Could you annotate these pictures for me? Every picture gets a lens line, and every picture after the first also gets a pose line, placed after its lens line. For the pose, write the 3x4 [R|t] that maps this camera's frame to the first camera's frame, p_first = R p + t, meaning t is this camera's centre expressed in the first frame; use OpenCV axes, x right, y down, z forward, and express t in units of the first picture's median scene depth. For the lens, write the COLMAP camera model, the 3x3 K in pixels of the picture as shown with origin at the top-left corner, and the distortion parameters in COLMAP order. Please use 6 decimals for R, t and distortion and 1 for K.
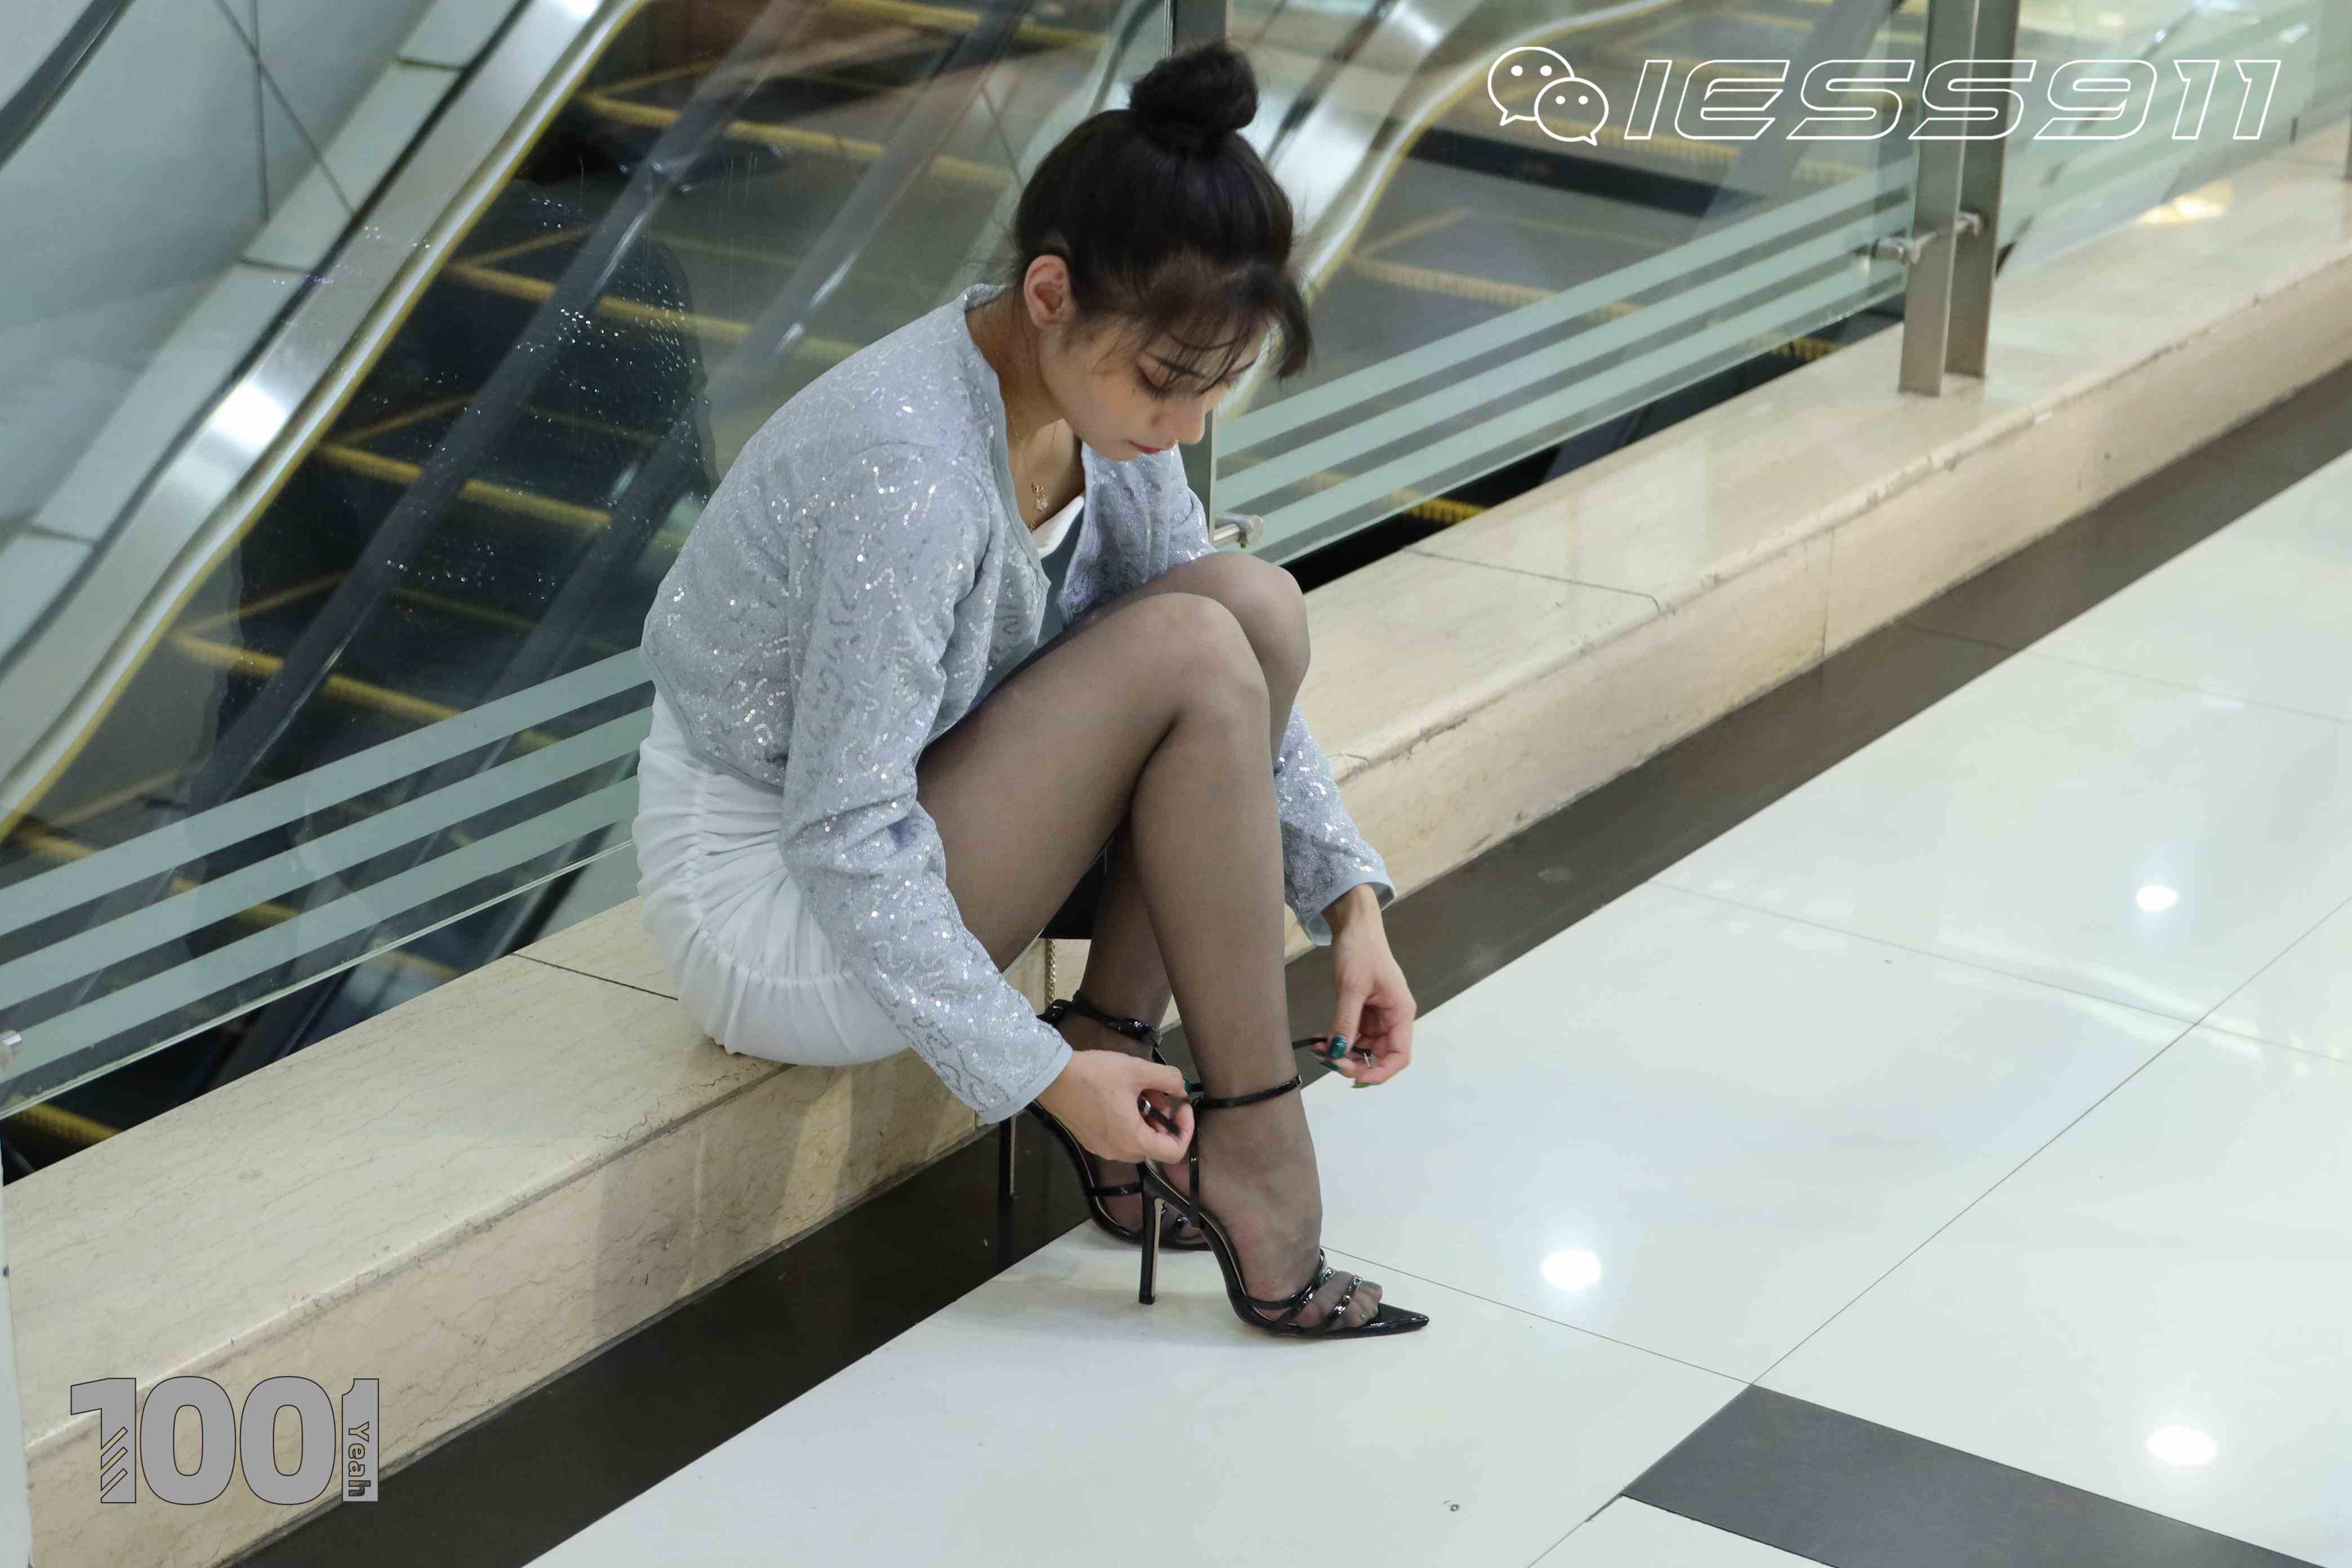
lens RADIAL K [[4639.8, 0, 1176.0], [0, 4639.8, 784.0], [0, 0, 1]] dist [-0.034196, -0.184293]
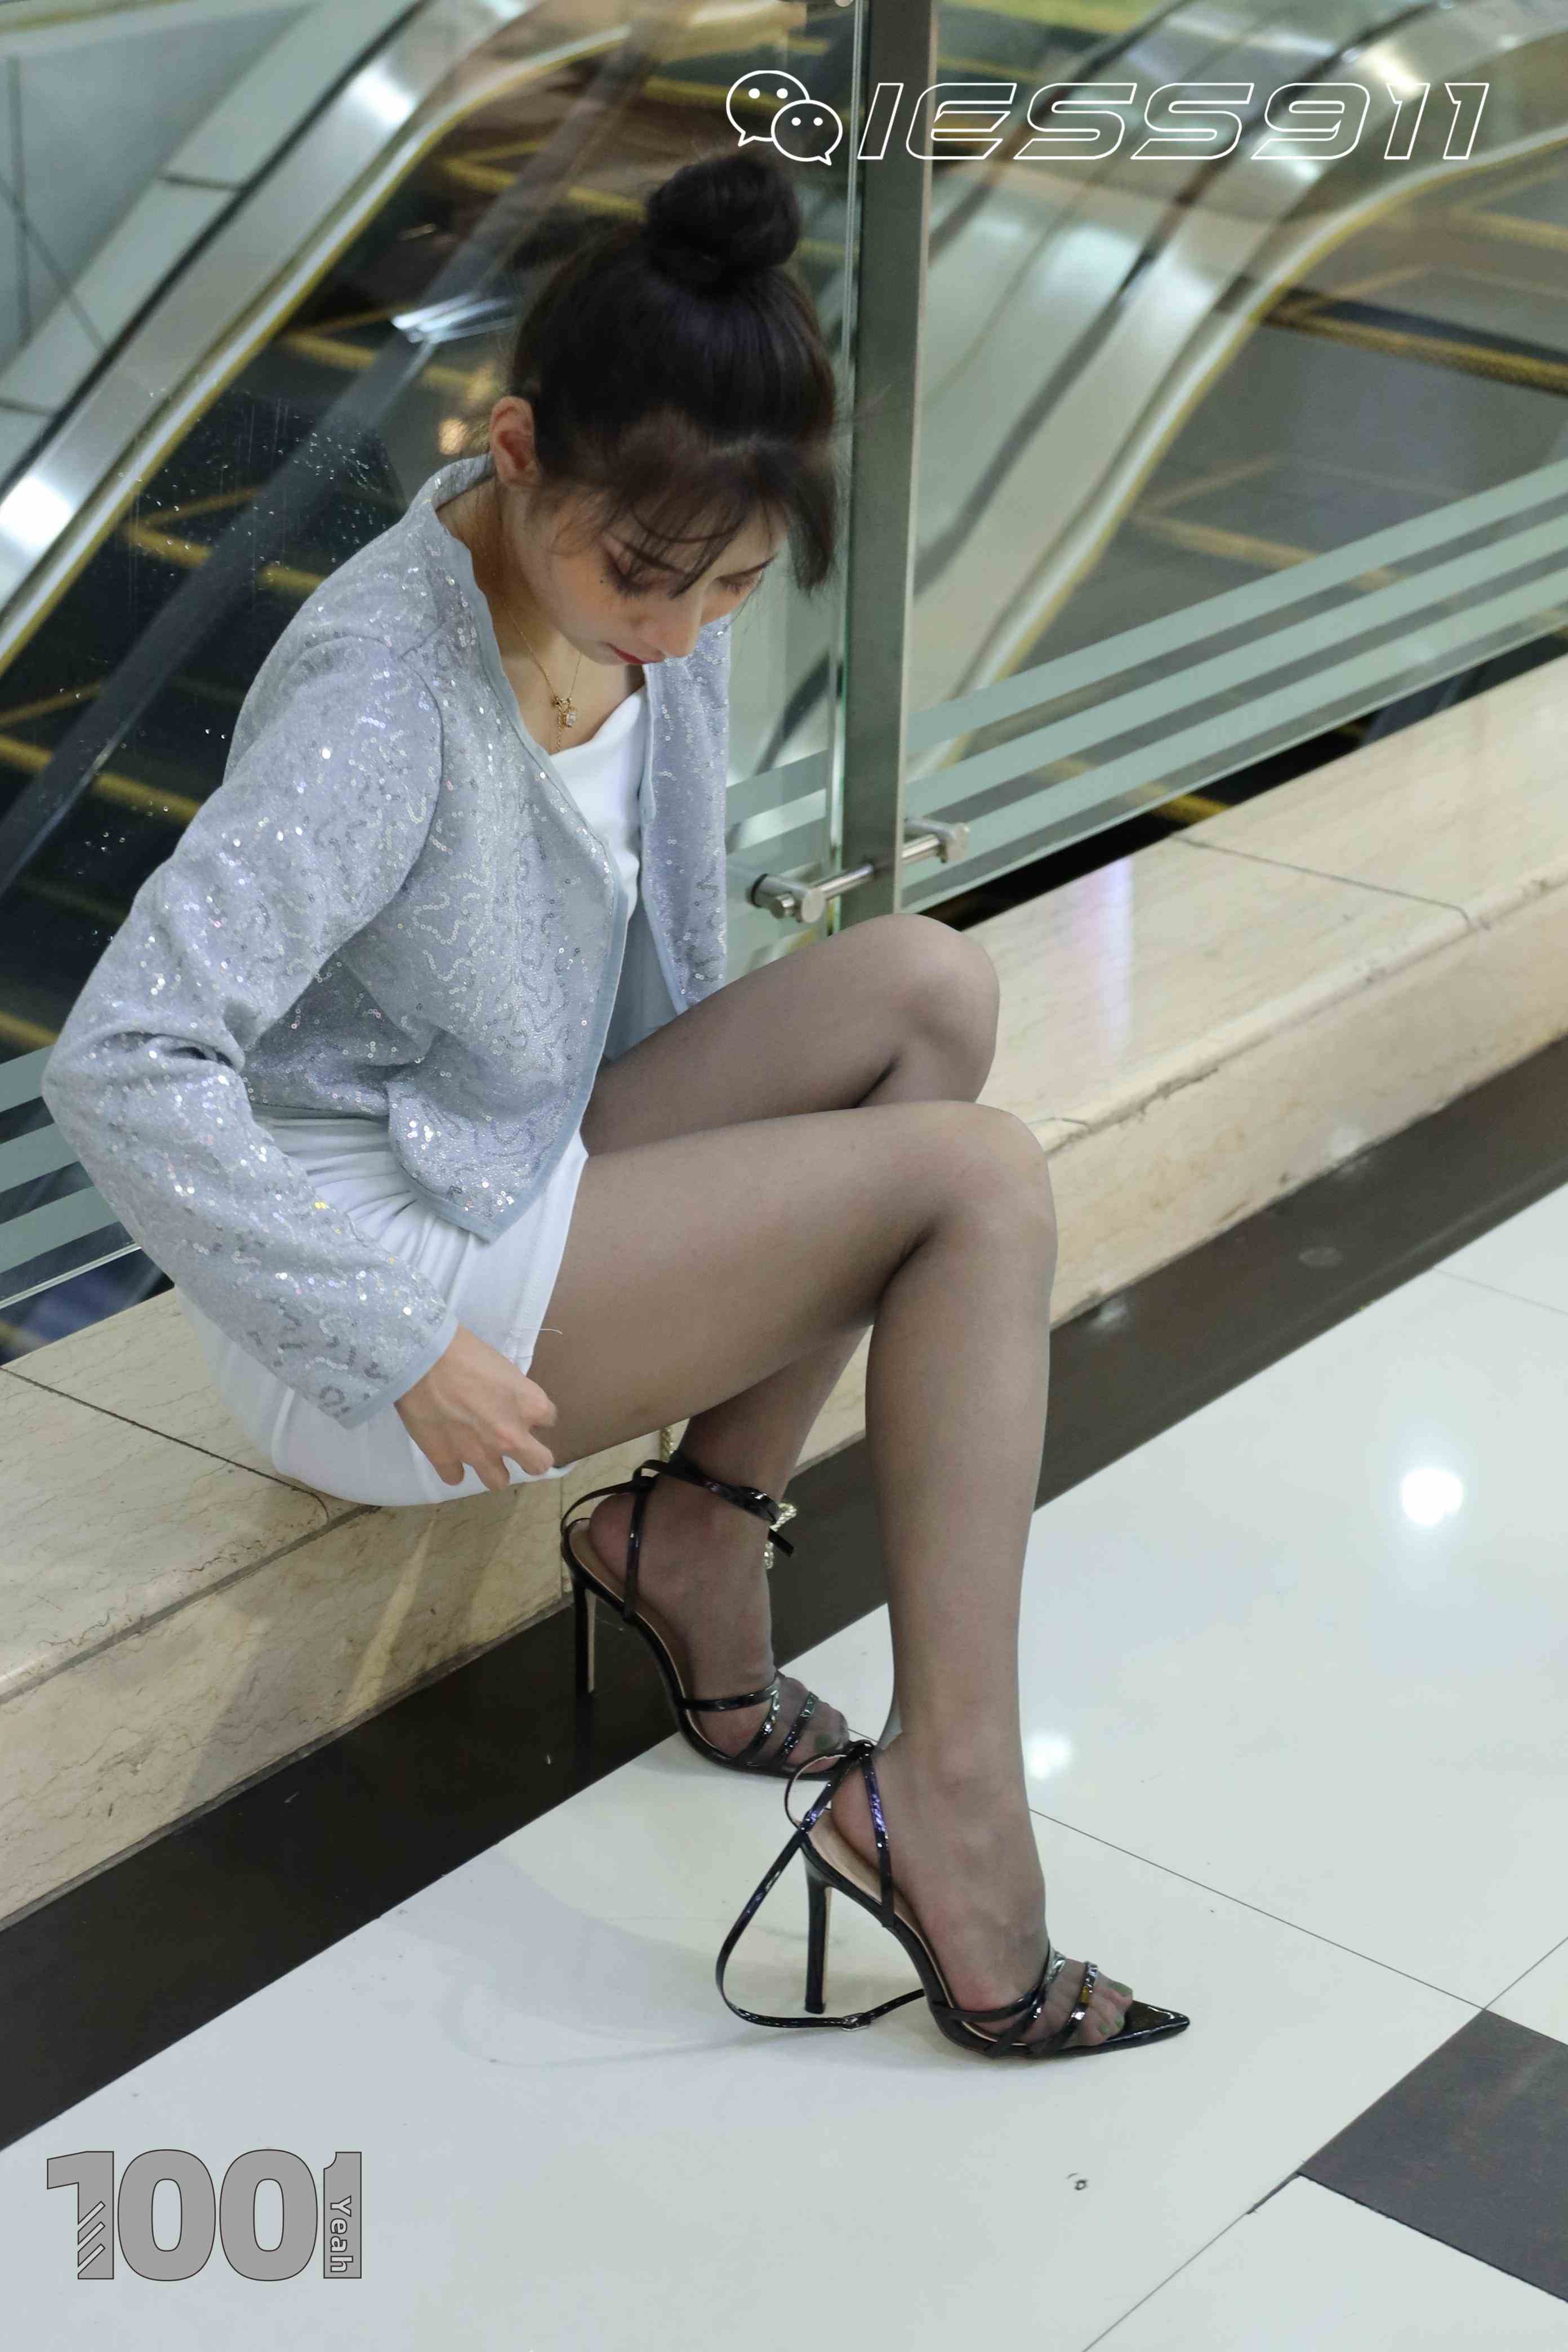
lens RADIAL K [[4766.0, 0, 784.0], [0, 4766.0, 1176.0], [0, 0, 1]] dist [-0.016304, 0.377424]
pose [[0.997537, 0.032389, -0.062209, 0.038641], [-0.028762, 0.997883, 0.058331, -0.041847], [0.063967, -0.056398, 0.996357, 0.144908]]
